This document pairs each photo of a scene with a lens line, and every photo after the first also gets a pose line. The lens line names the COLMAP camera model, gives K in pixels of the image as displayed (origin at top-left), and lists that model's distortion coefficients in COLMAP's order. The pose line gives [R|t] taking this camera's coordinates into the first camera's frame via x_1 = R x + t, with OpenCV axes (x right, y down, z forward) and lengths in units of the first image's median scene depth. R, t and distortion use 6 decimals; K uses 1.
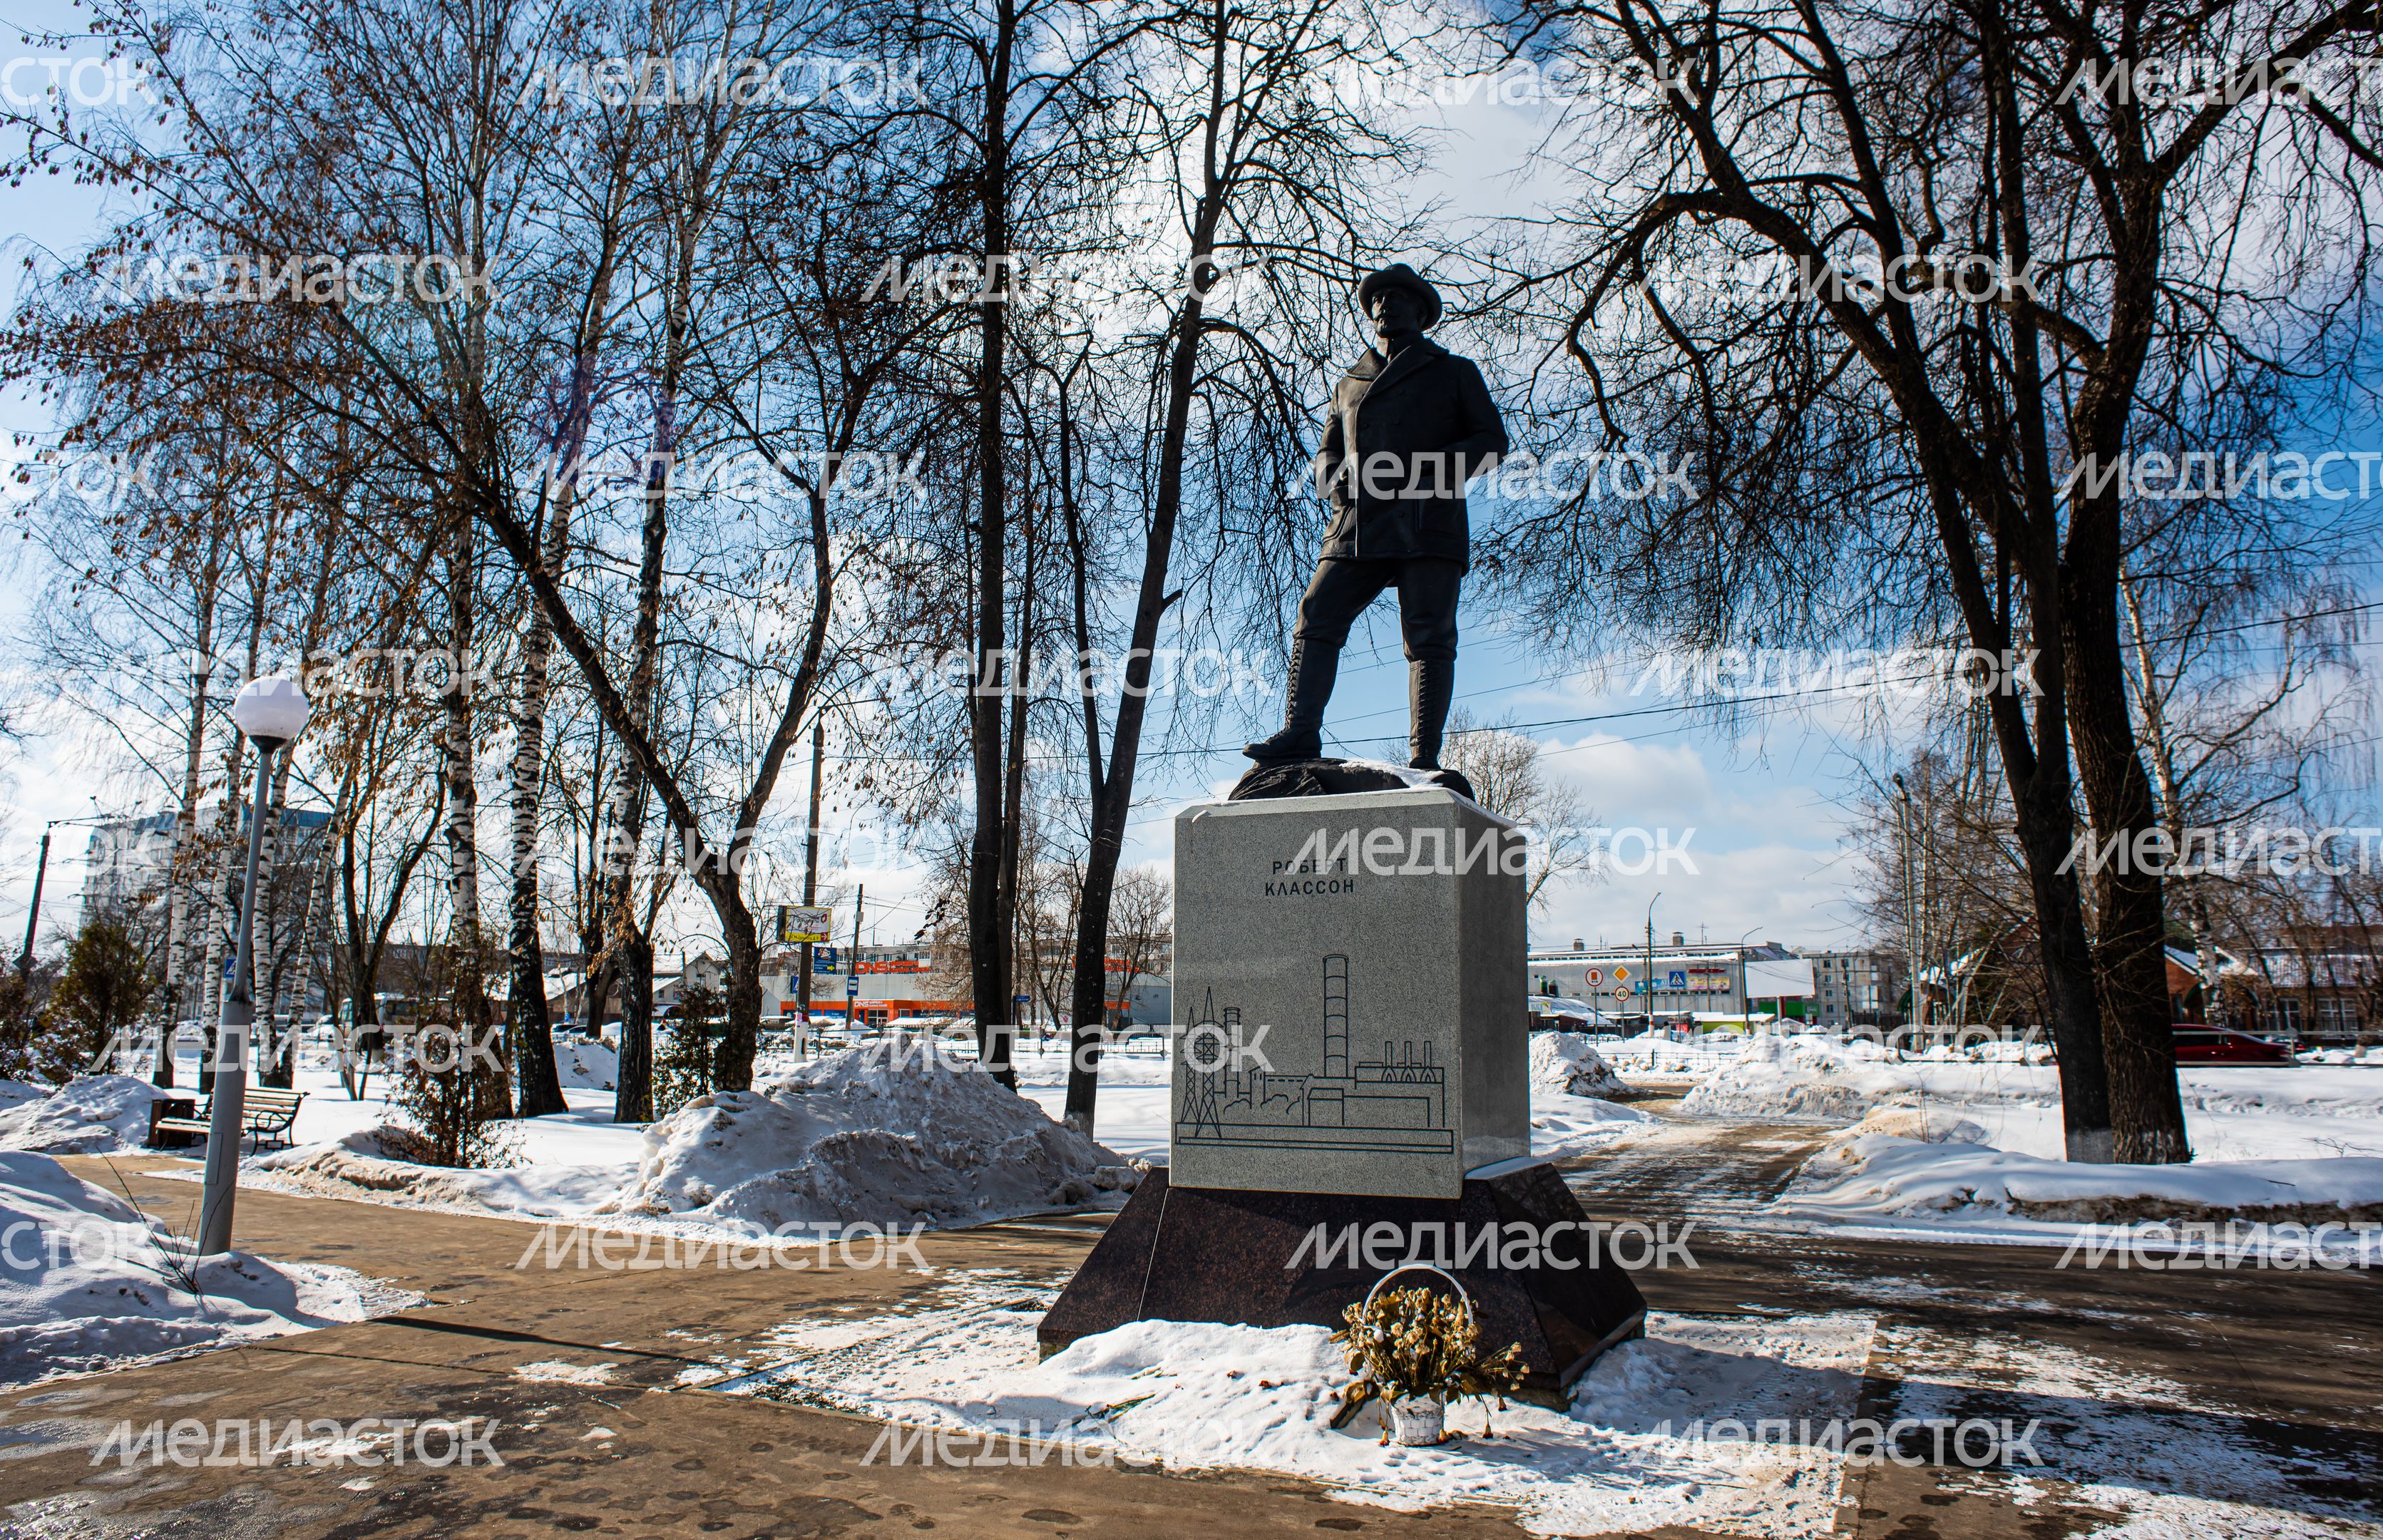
lens RADIAL K [[1617.1, 0, 1171.0], [0, 1617.1, 760.0], [0, 0, 1]] dist [-0.087084, 0.070388]
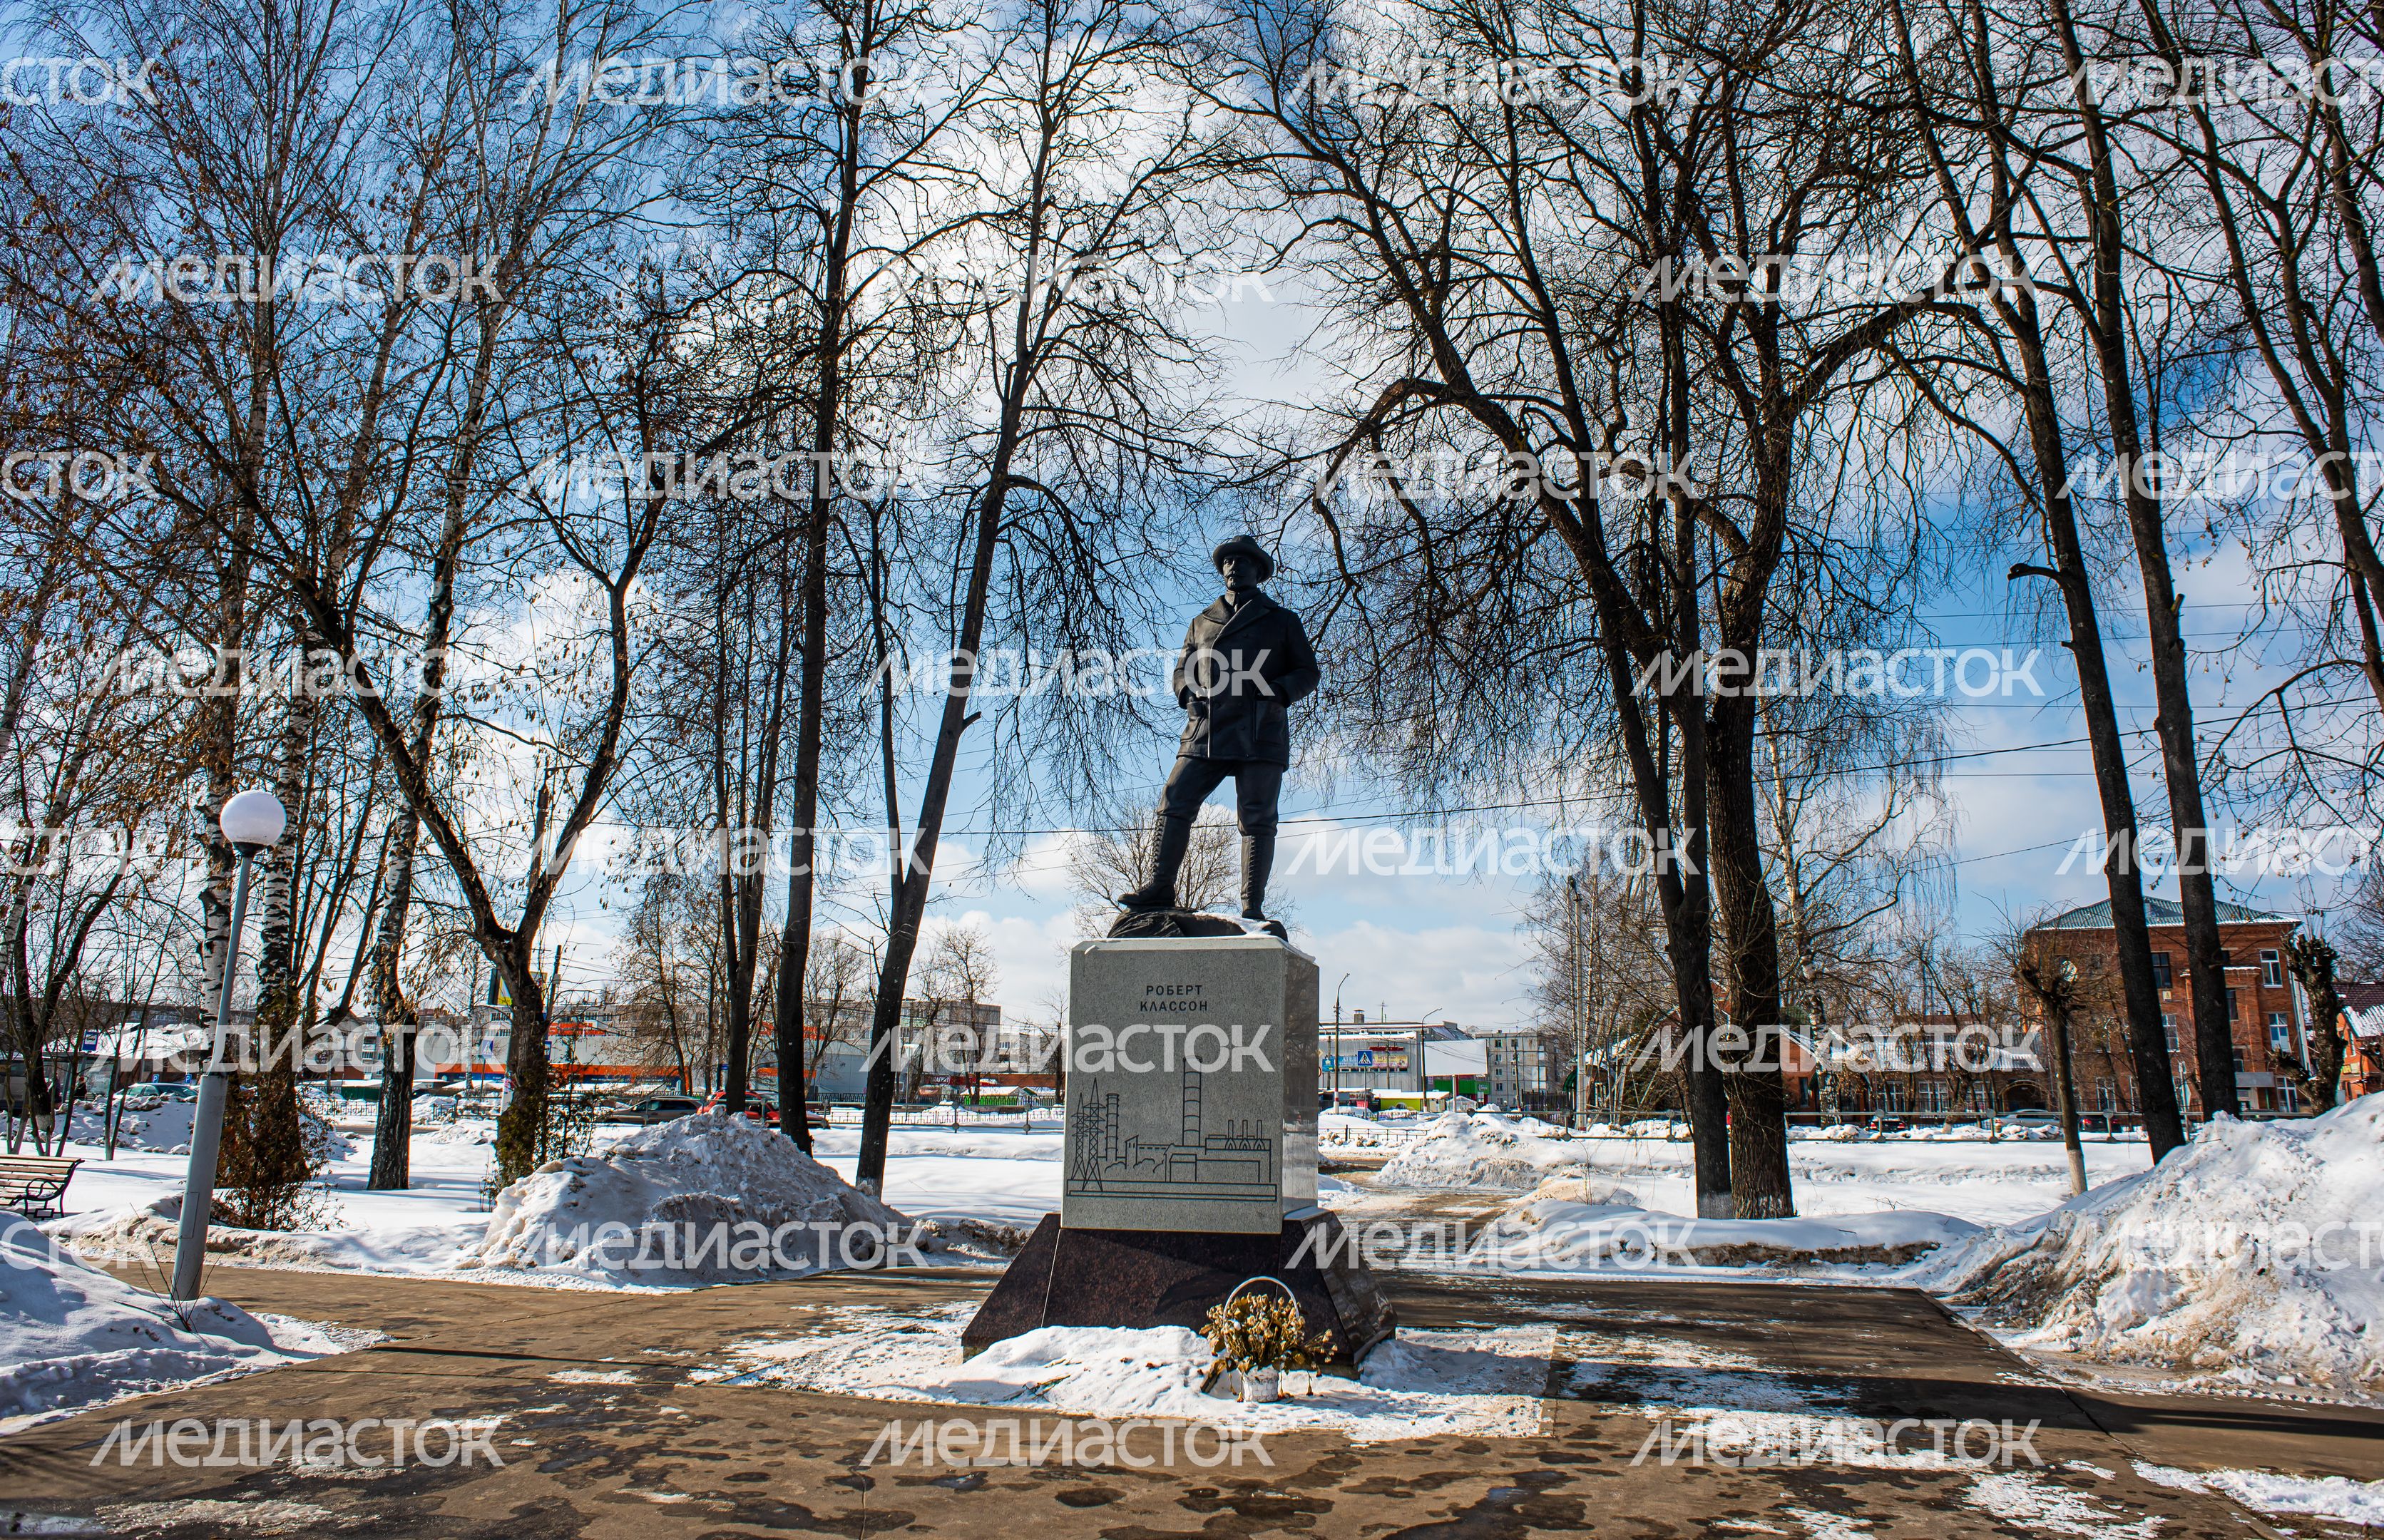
lens RADIAL K [[1596.7, 0, 1192.9], [0, 1596.7, 780.8], [0, 0, 1]] dist [-0.089206, 0.076141]
pose [[0.980305, 0.045918, 0.192078, -0.071557], [-0.039397, 0.998515, -0.037633, -0.026245], [-0.193521, 0.029324, 0.980658, -0.140643]]
